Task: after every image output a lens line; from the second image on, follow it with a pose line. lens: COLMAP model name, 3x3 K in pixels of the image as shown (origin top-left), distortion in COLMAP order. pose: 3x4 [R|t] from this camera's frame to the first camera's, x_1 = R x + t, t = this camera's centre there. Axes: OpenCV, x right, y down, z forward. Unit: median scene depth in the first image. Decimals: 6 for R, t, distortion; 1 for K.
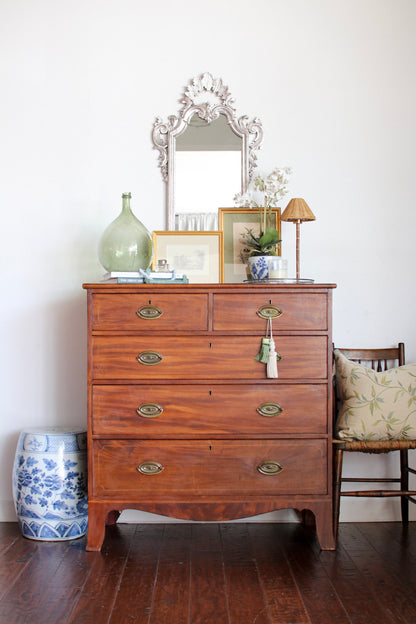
lens RADIAL K [[869.0, 0, 208.0], [0, 869.0, 312.0], [0, 0, 1]] dist [-0.165304, 0.160522]
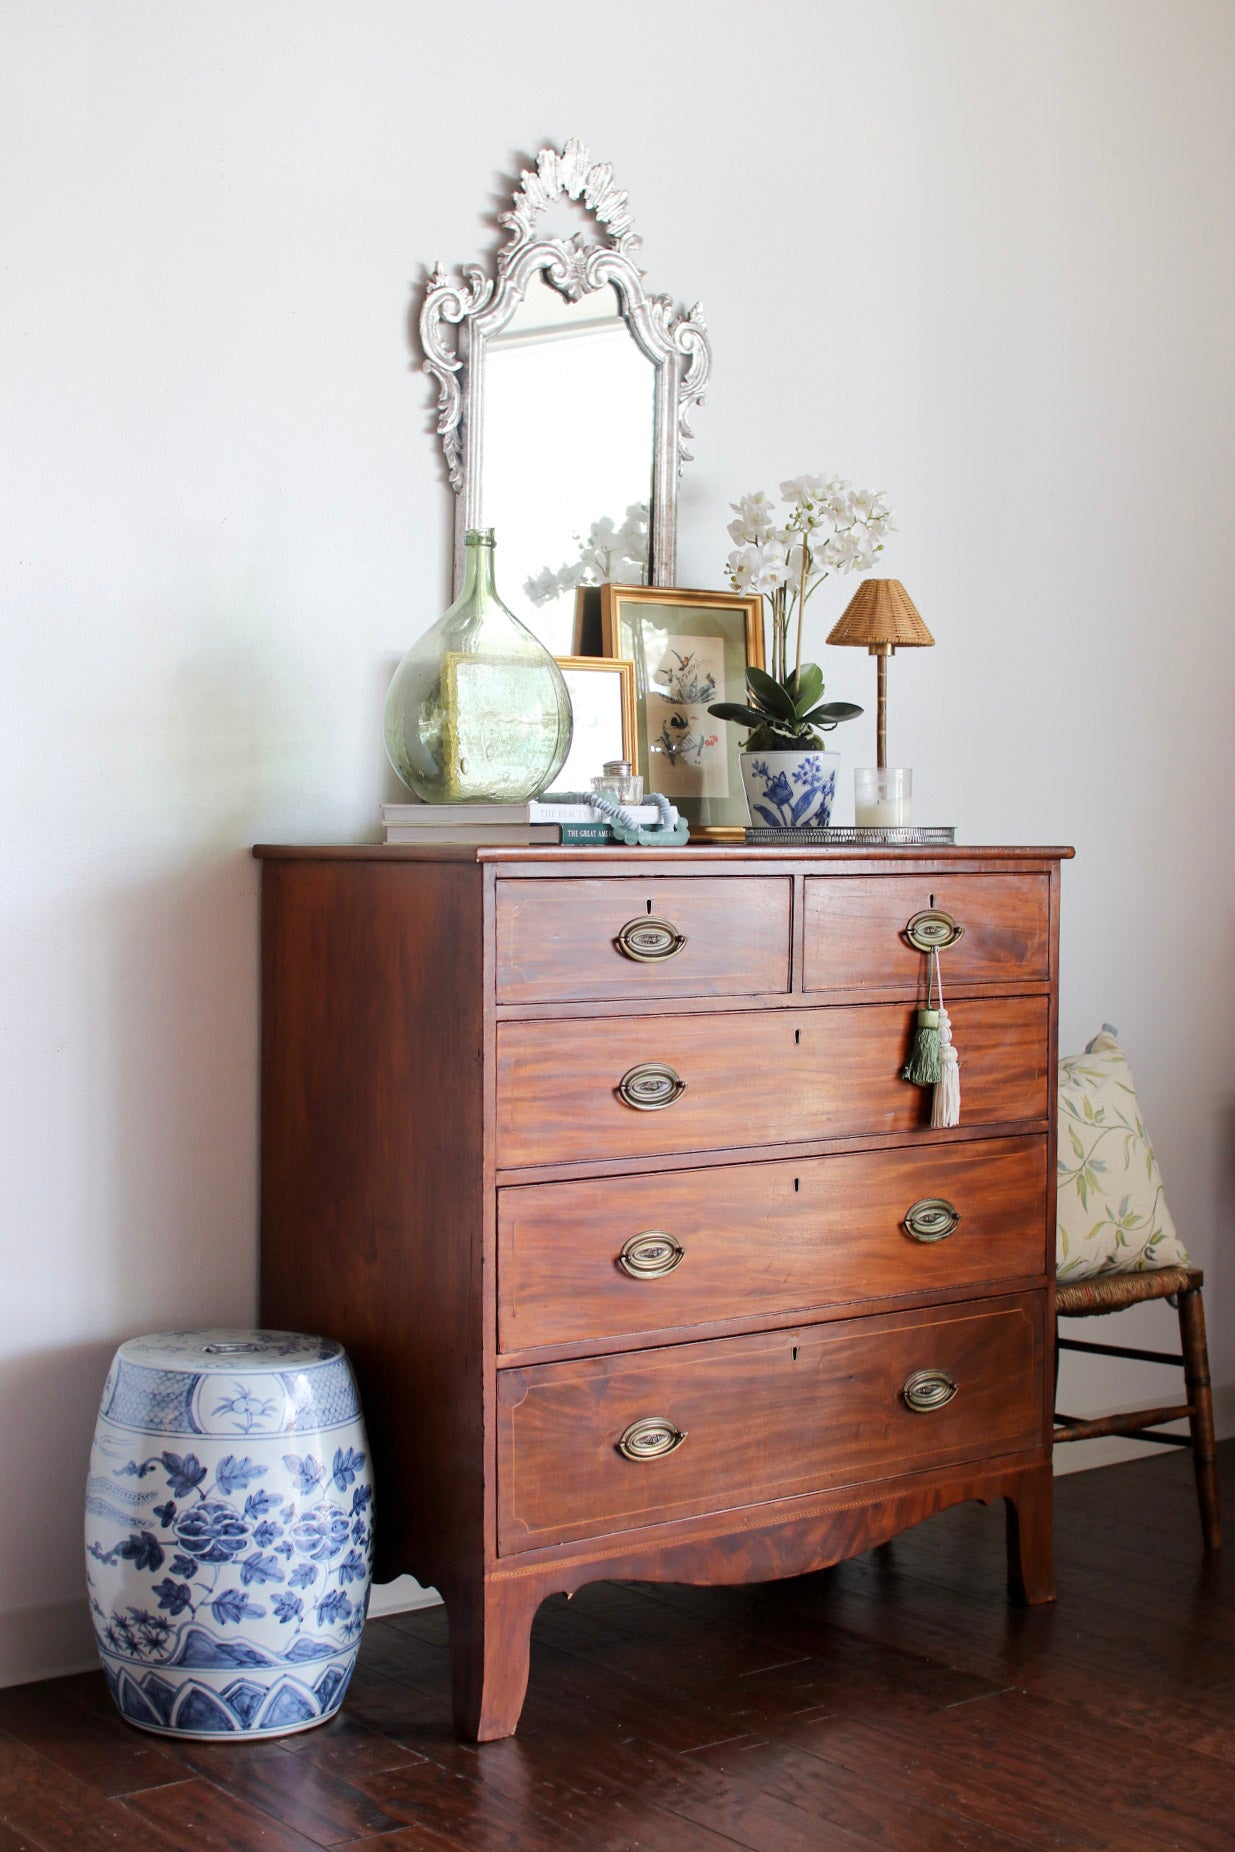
lens RADIAL K [[2677.0, 0, 617.5], [0, 2677.0, 926.0], [0, 0, 1]] dist [-0.185196, 0.280203]
pose [[0.801623, -0.016840, 0.597592, -0.638895], [-0.017294, 0.998532, 0.051337, -0.052280], [-0.597579, -0.051488, 0.800155, 0.248784]]
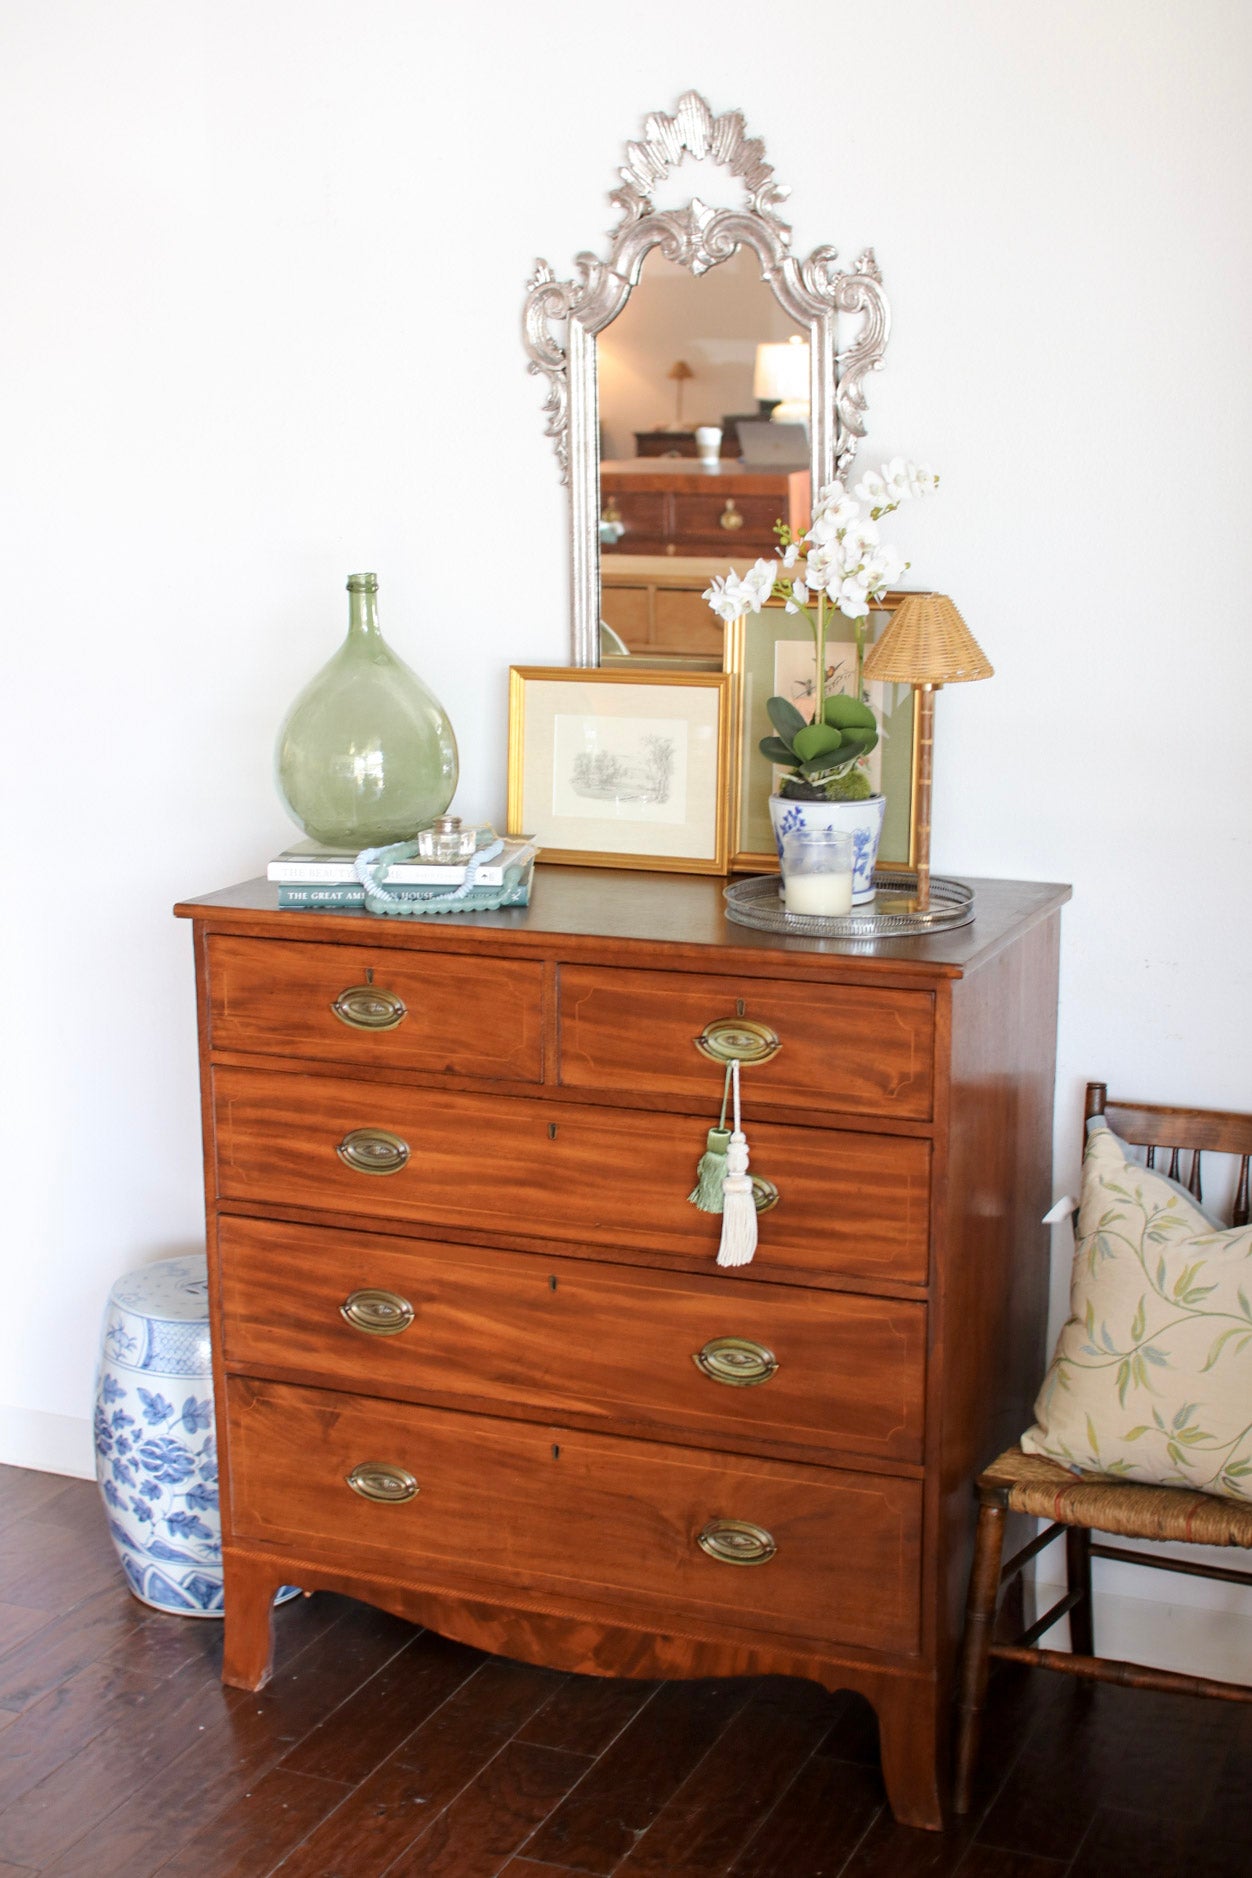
lens RADIAL K [[2674.1, 0, 626.0], [0, 2674.1, 939.0], [0, 0, 1]] dist [-0.178622, 0.256557]
pose [[0.915544, 0.075716, -0.395026, 0.383428], [0.014506, 0.975267, 0.220554, -0.228317], [0.401956, -0.207657, 0.891802, 0.201639]]
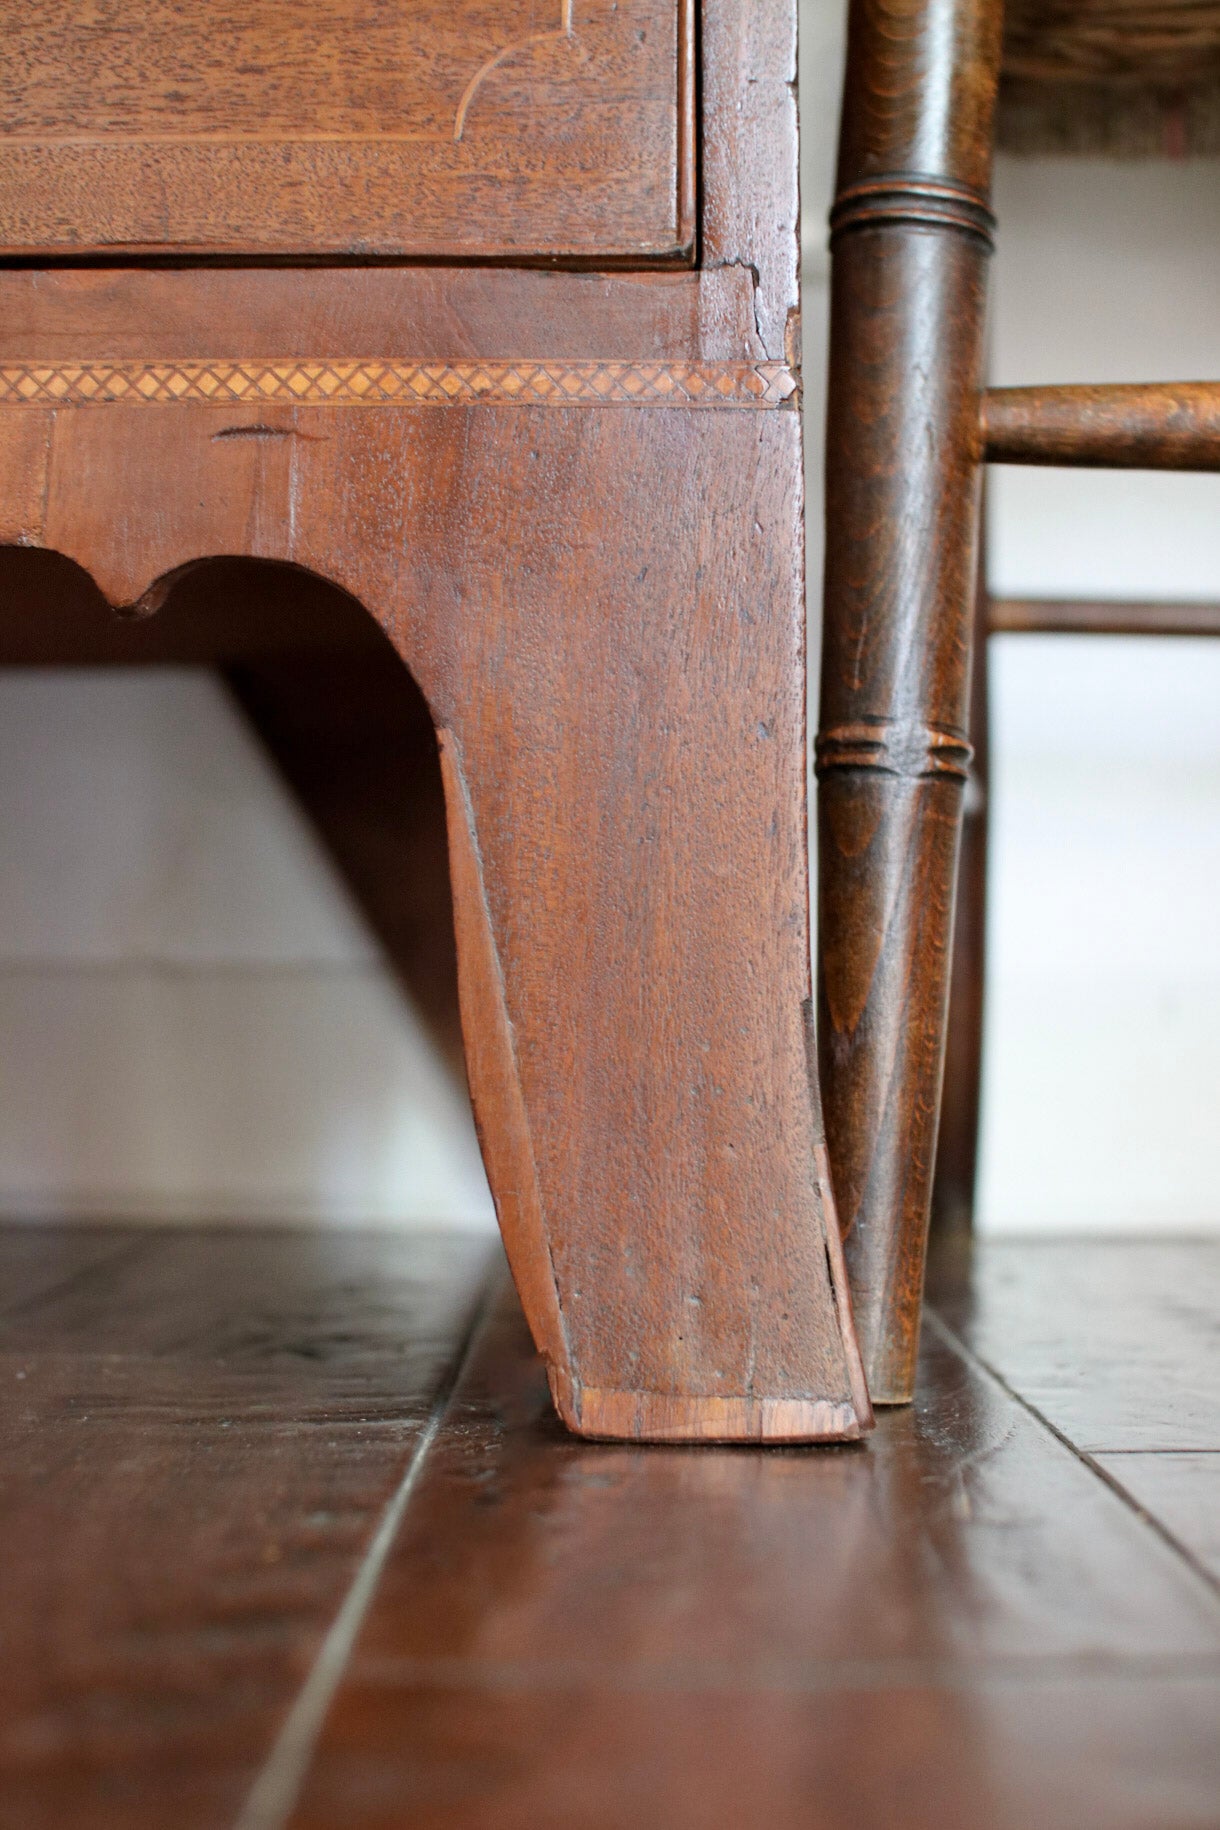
lens RADIAL K [[2580.4, 0, 610.0], [0, 2580.4, 915.0], [0, 0, 1]] dist [-0.184845, 0.267197]
pose [[0.999985, 0.005548, 0.000157, 0.133237], [-0.005550, 0.999588, 0.028168, 0.242543], [-0.000001, -0.028169, 0.999603, 0.851995]]
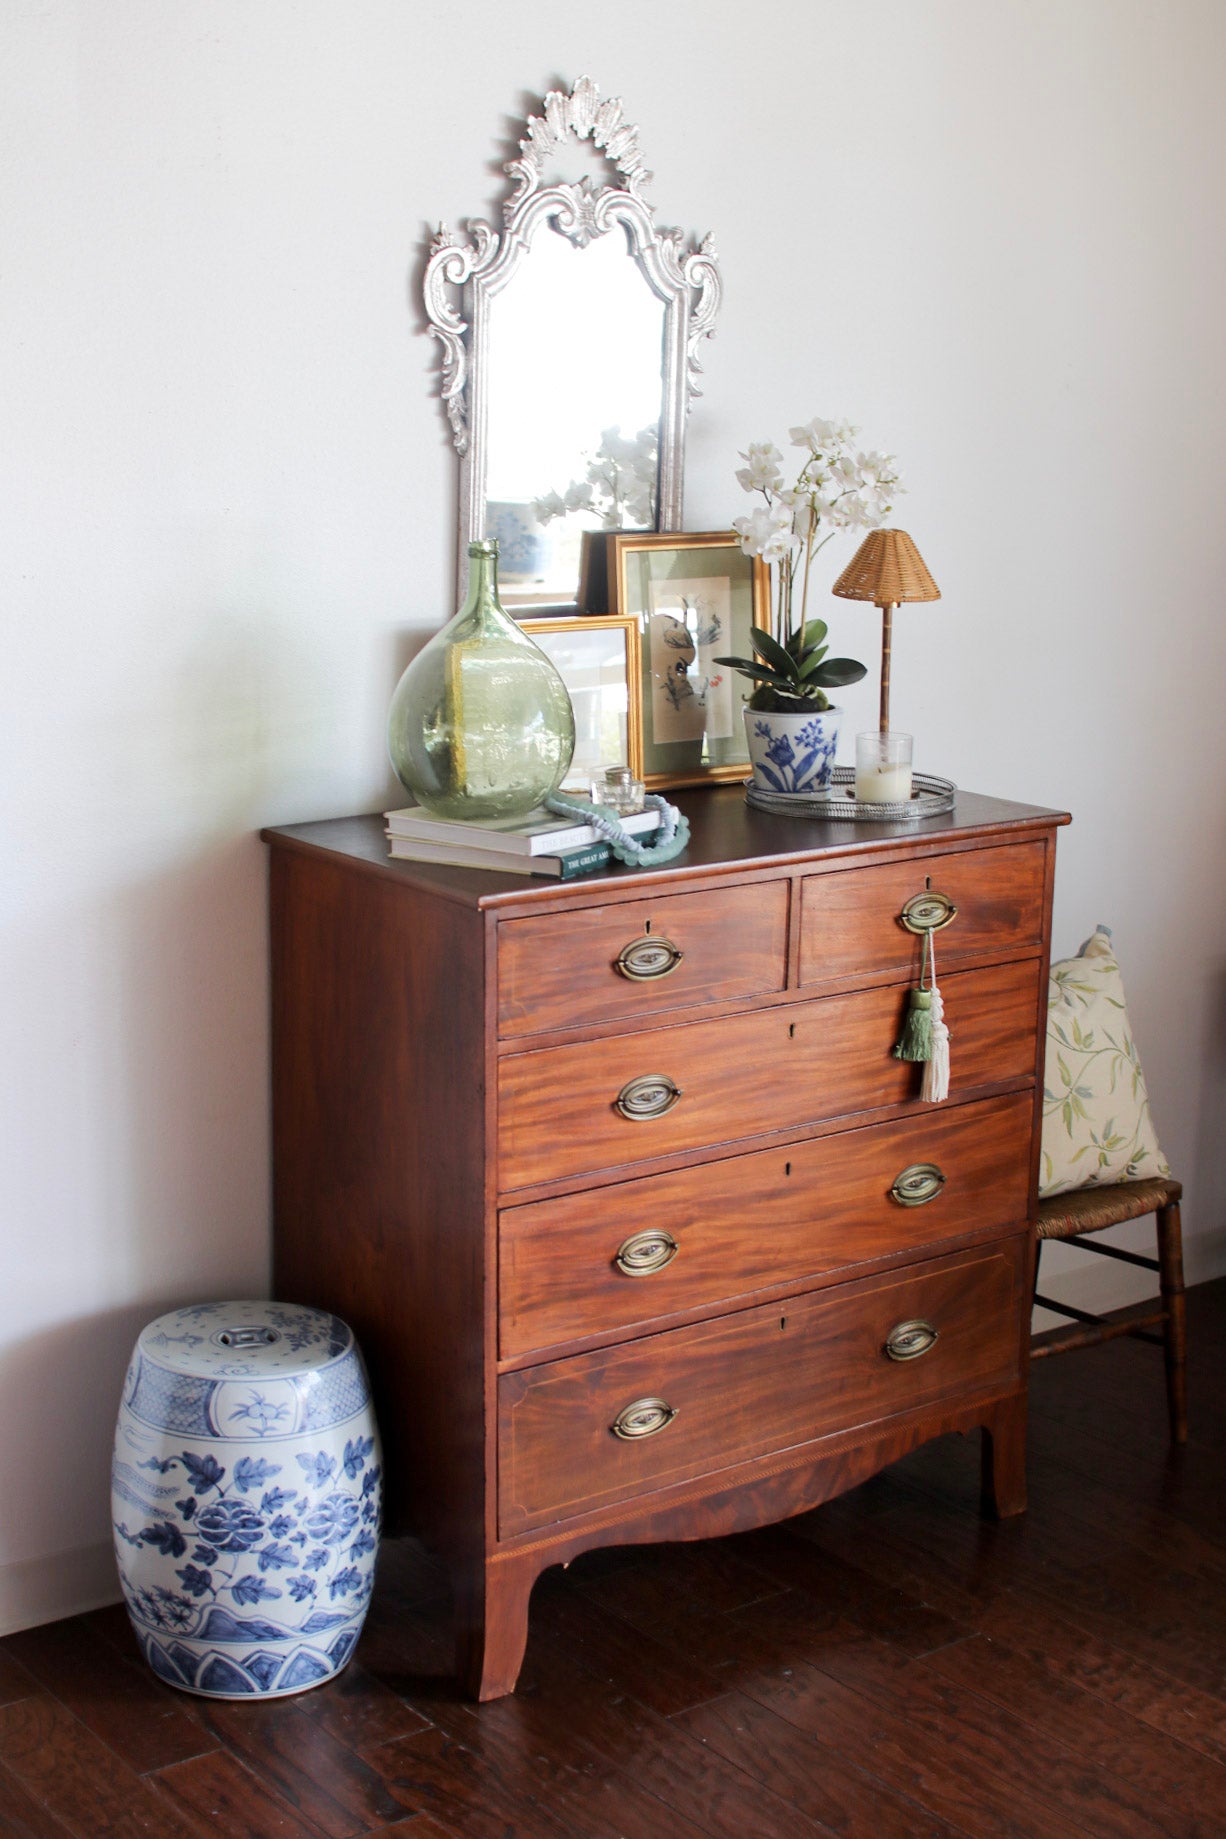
lens RADIAL K [[2658.2, 0, 613.0], [0, 2658.2, 919.5], [0, 0, 1]] dist [-0.185196, 0.280203]
pose [[0.808052, -0.116882, 0.577400, -0.628774], [-0.026251, 0.972003, 0.233497, -0.236487], [-0.588527, -0.203835, 0.782360, 0.256279]]
